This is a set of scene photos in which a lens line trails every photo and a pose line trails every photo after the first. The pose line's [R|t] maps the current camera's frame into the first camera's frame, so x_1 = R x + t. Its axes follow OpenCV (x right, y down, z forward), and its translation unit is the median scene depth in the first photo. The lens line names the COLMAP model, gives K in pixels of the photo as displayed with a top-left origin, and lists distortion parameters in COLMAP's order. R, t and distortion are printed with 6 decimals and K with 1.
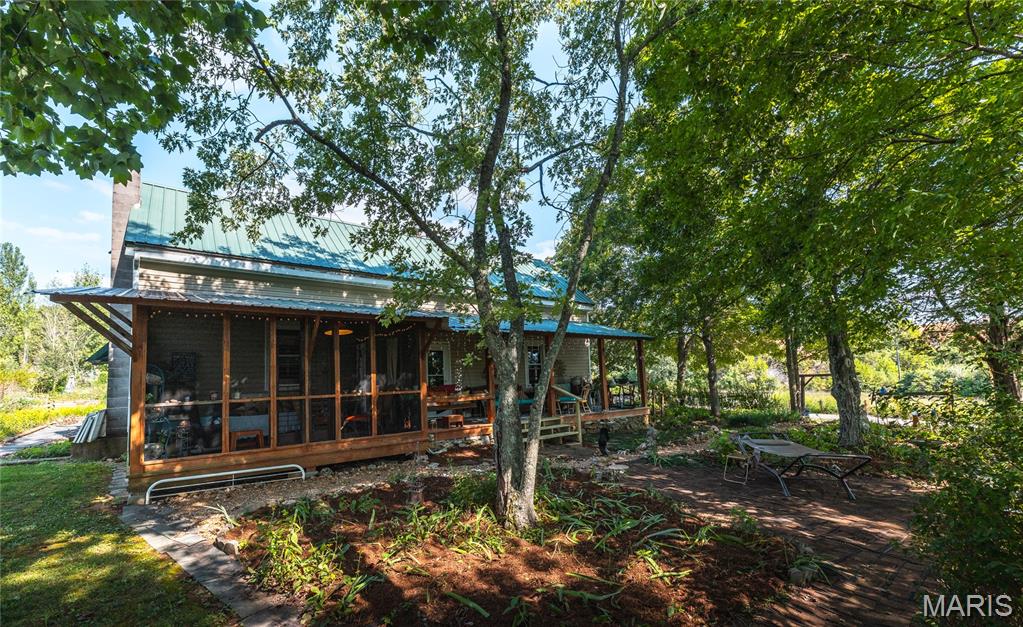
lens RADIAL K [[456.2, 0, 515.5], [0, 456.2, 323.4], [0, 0, 1]] dist [-0.002074, -0.000847]
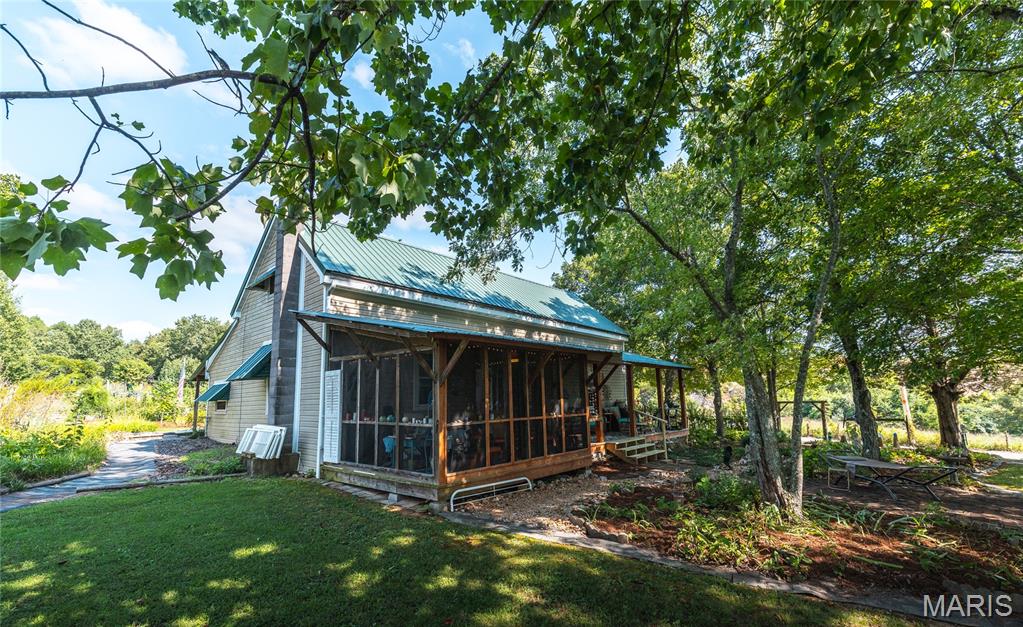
lens RADIAL K [[456.2, 0, 510.5], [0, 456.2, 314.2], [0, 0, 1]] dist [-0.002074, -0.000847]
pose [[0.986753, 0.049537, 0.154479, -0.636438], [-0.040349, 0.997257, -0.062056, -0.027623], [-0.157129, 0.055001, 0.986045, -0.143494]]
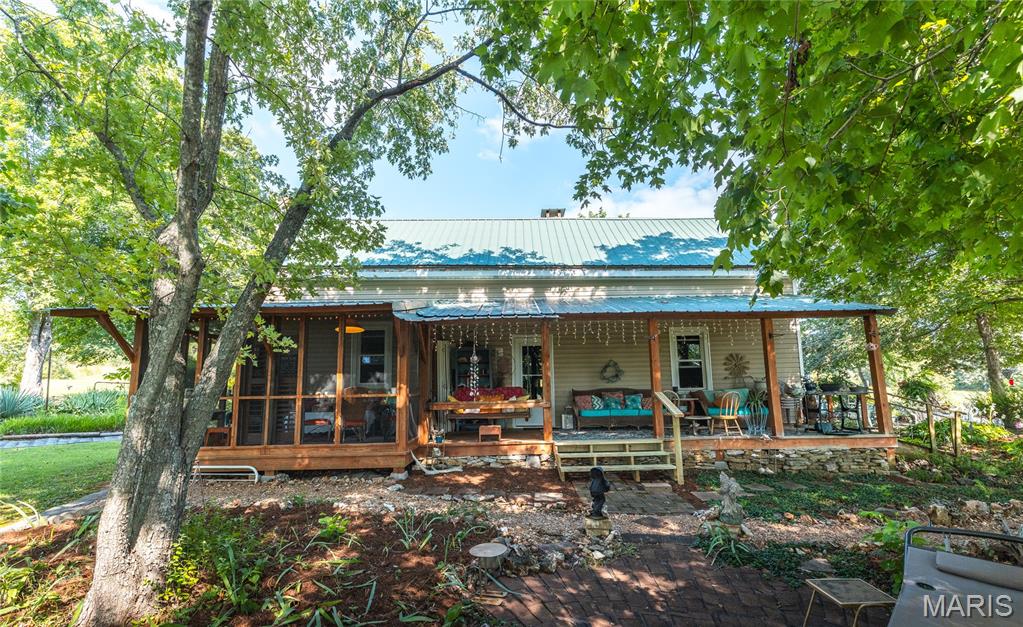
lens RADIAL K [[456.2, 0, 508.1], [0, 456.2, 314.1], [0, 0, 1]] dist [-0.002074, -0.000847]
pose [[0.787417, -0.072285, -0.612168, 0.511408], [0.062953, 0.997338, -0.036791, 0.047616], [0.613198, -0.009568, 0.789871, 0.501133]]
